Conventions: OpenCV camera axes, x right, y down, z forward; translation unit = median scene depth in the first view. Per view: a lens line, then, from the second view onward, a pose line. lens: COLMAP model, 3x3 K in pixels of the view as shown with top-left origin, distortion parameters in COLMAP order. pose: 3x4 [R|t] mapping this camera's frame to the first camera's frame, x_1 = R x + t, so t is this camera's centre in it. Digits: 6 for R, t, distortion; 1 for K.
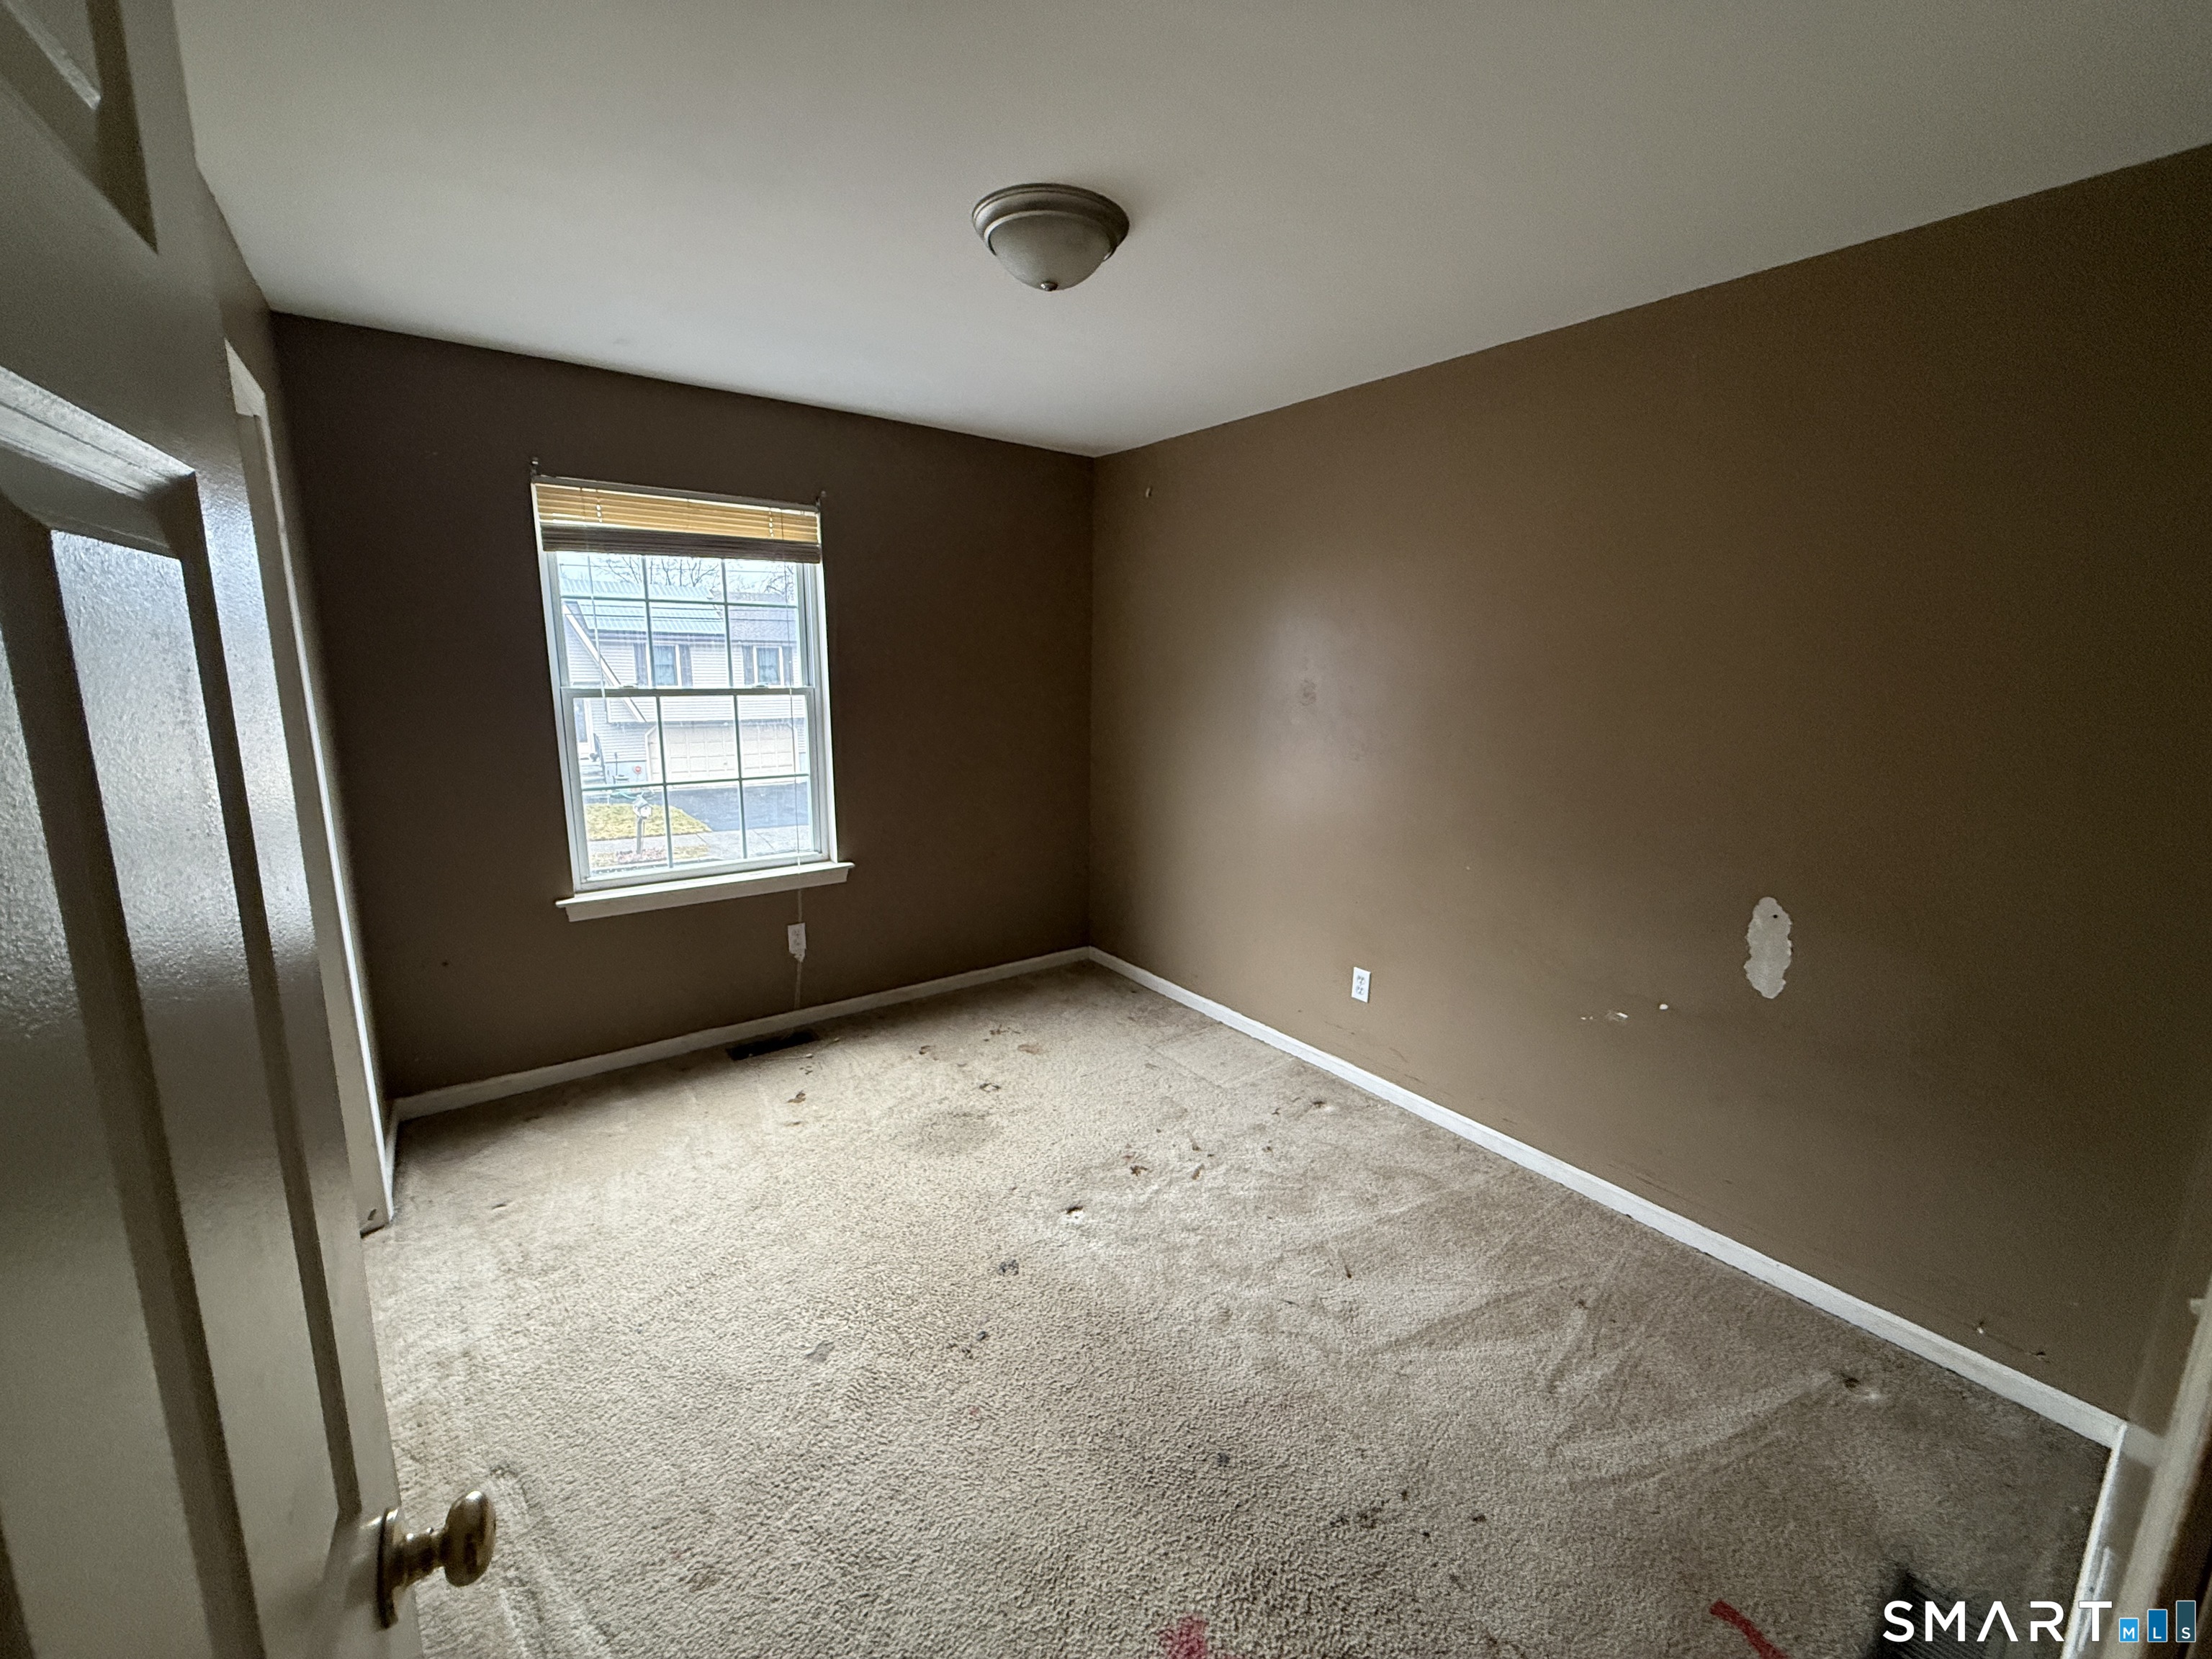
lens RADIAL K [[880.4, 0, 1068.8], [0, 880.4, 836.7], [0, 0, 1]] dist [-0.000402, 0.000504]
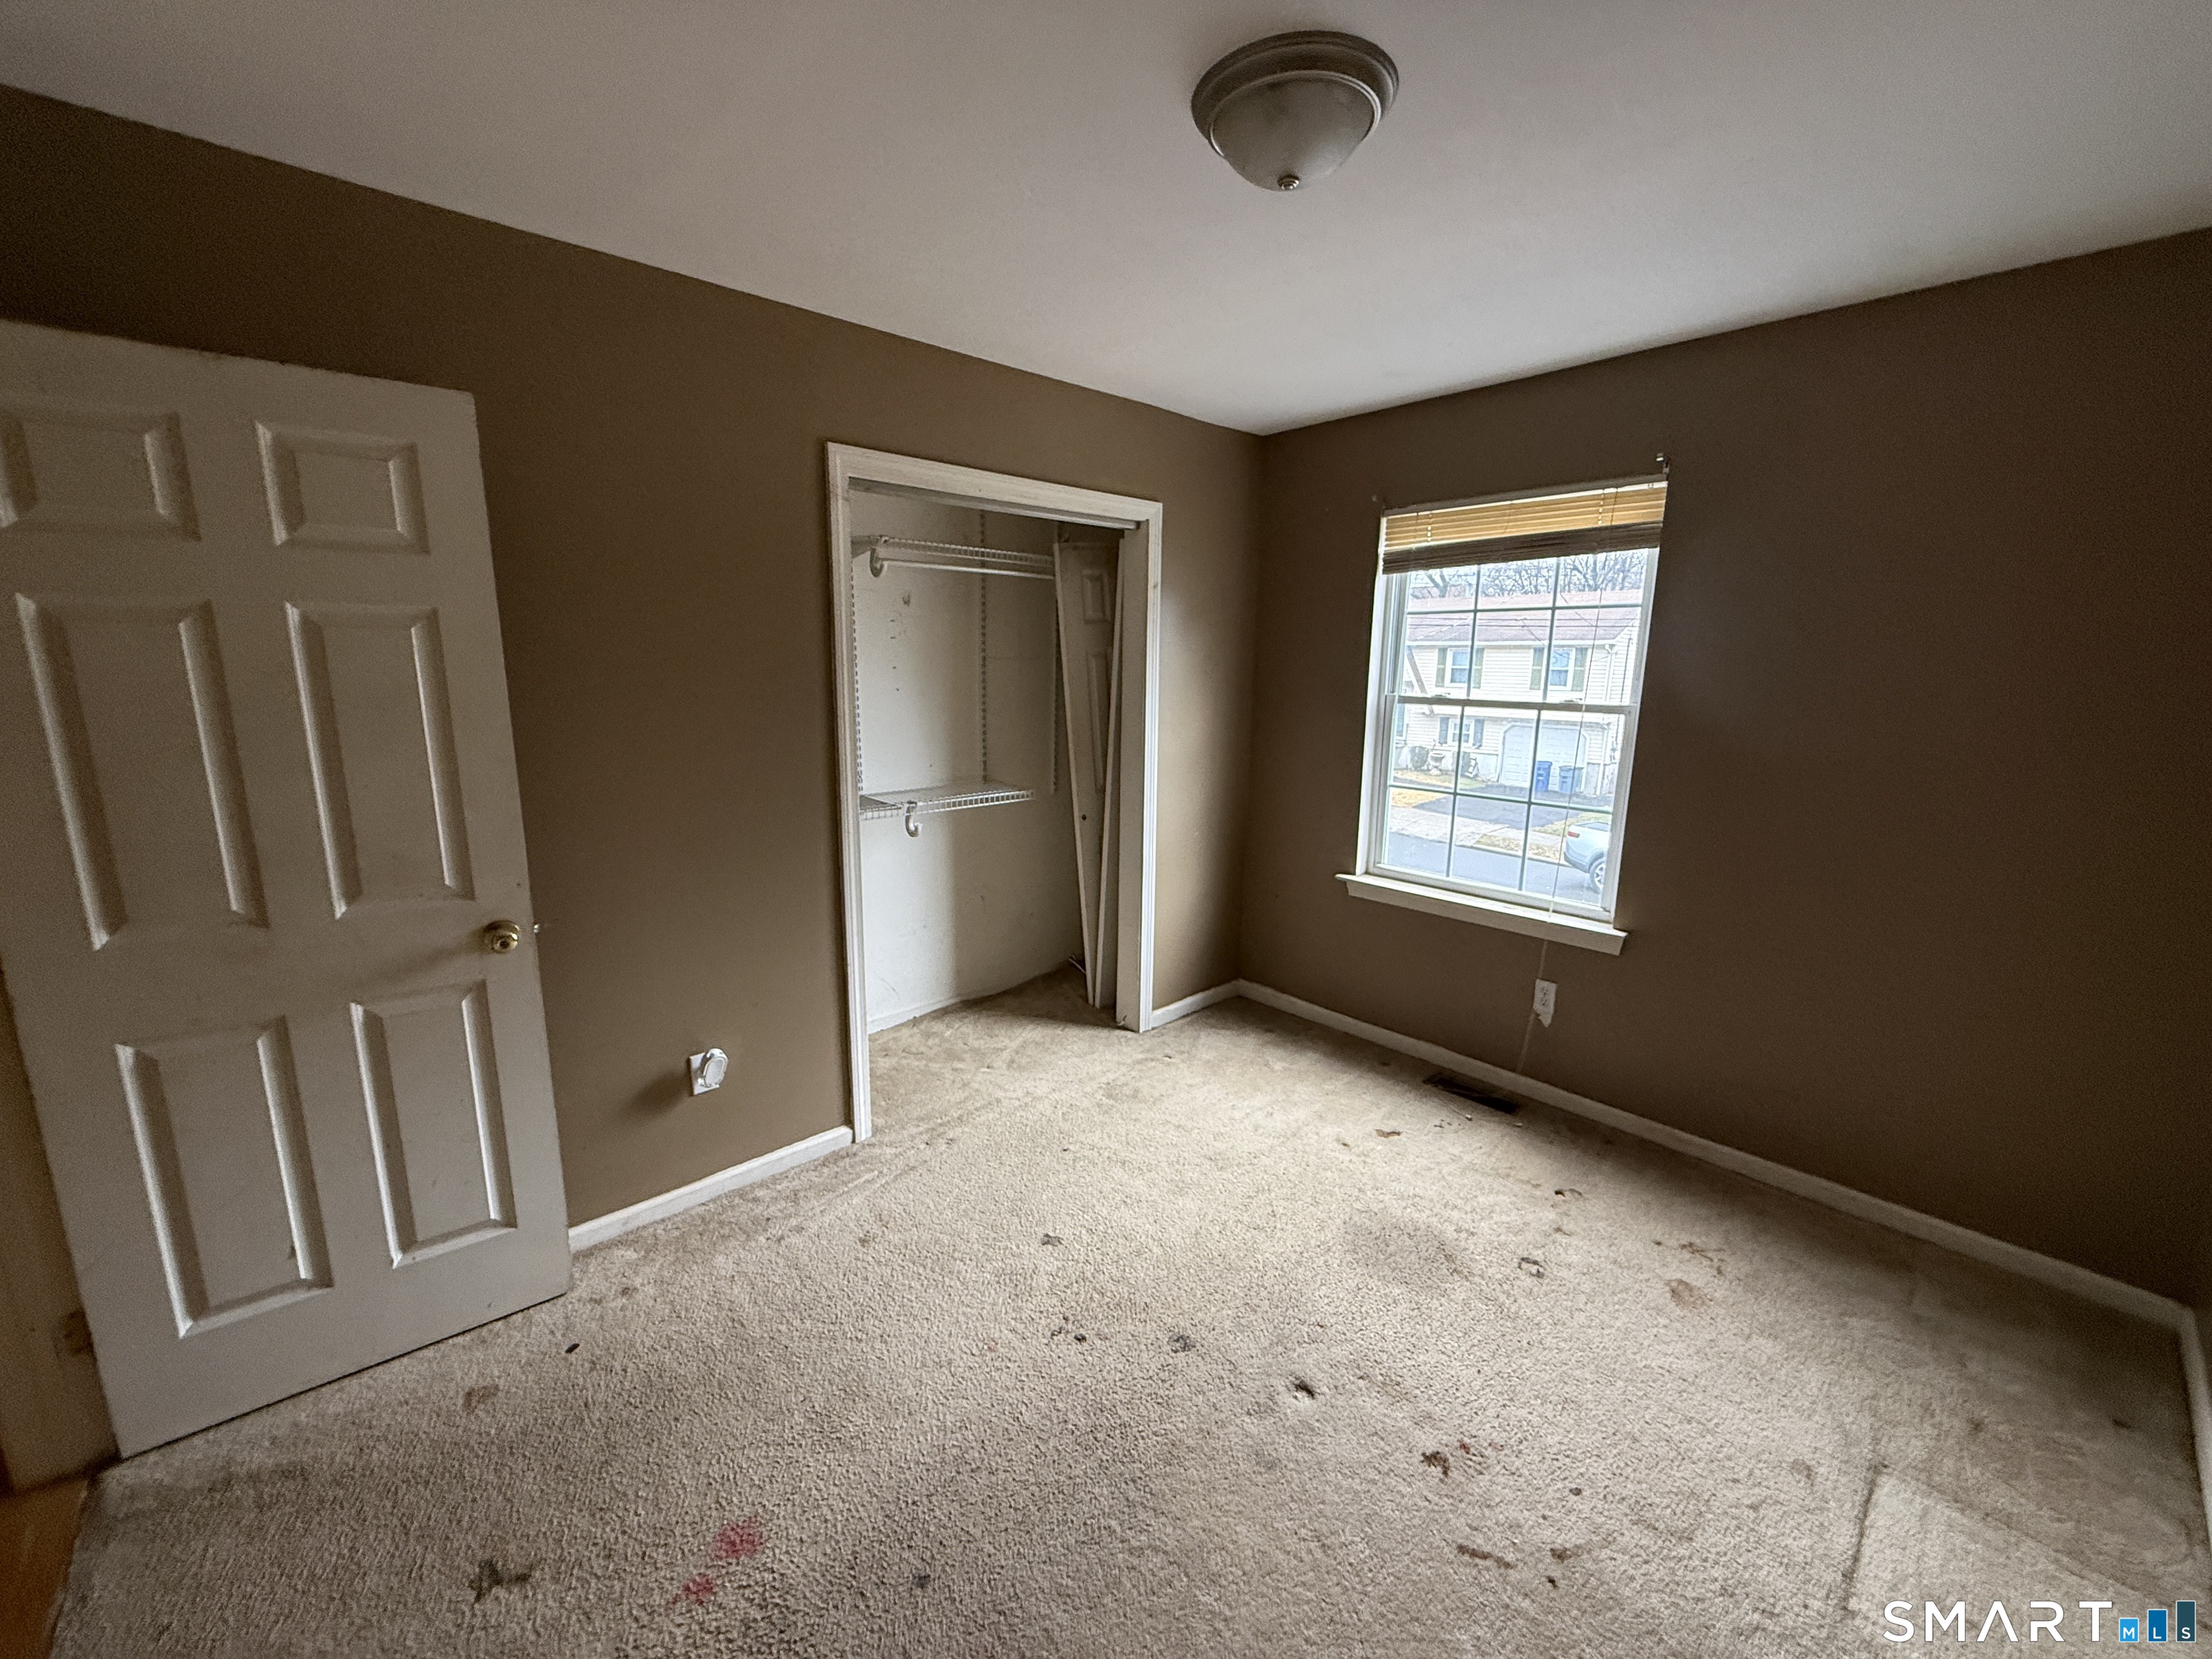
lens RADIAL K [[880.4, 0, 1123.8], [0, 880.4, 828.7], [0, 0, 1]] dist [-0.000402, 0.000504]
pose [[0.128108, 0.175399, -0.976127, 0.501998], [-0.206604, 0.967363, 0.146710, -0.094123], [0.970002, 0.182878, 0.160165, 0.505827]]
